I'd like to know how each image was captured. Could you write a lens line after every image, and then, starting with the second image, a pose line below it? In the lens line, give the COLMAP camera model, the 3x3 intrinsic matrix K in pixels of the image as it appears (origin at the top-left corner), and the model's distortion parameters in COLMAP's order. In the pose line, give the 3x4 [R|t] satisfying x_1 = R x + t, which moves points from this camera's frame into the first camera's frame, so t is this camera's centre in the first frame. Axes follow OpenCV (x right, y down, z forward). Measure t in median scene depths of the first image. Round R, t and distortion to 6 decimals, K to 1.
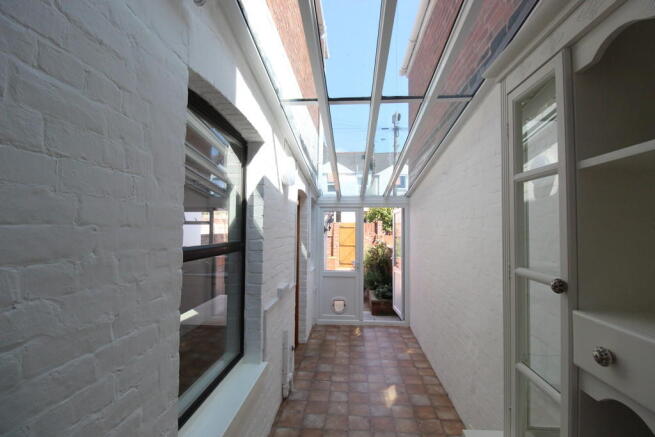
lens RADIAL K [[302.8, 0, 331.2], [0, 302.8, 215.0], [0, 0, 1]] dist [0.001978, -0.016915]
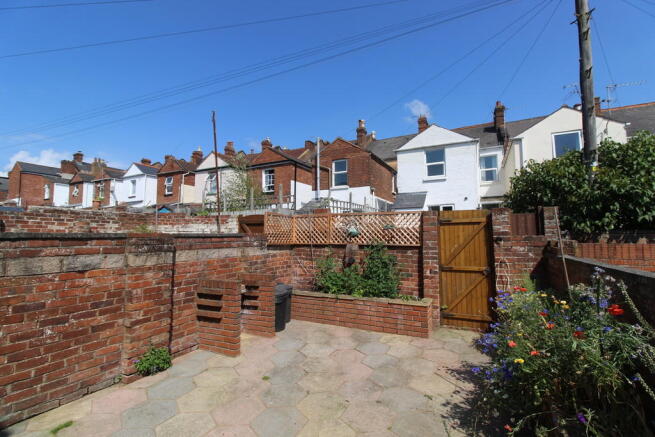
lens RADIAL K [[302.8, 0, 331.2], [0, 302.8, 215.0], [0, 0, 1]] dist [0.001978, -0.016915]
pose [[0.933130, -0.040589, -0.357241, 0.036142], [0.025051, 0.998532, -0.048017, 0.042154], [0.358665, 0.035856, 0.932777, 0.544498]]
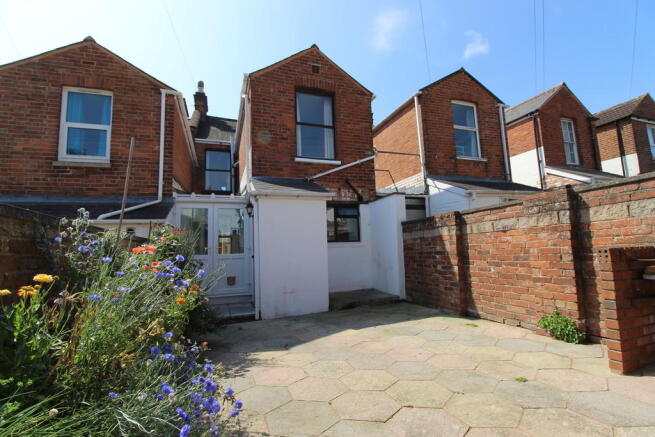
lens RADIAL K [[302.8, 0, 331.2], [0, 302.8, 215.0], [0, 0, 1]] dist [0.001978, -0.016915]
pose [[-0.909071, -0.022582, -0.416028, 0.100575], [0.043531, 0.987917, -0.148744, 0.145451], [0.414361, -0.153329, -0.897104, 1.287231]]
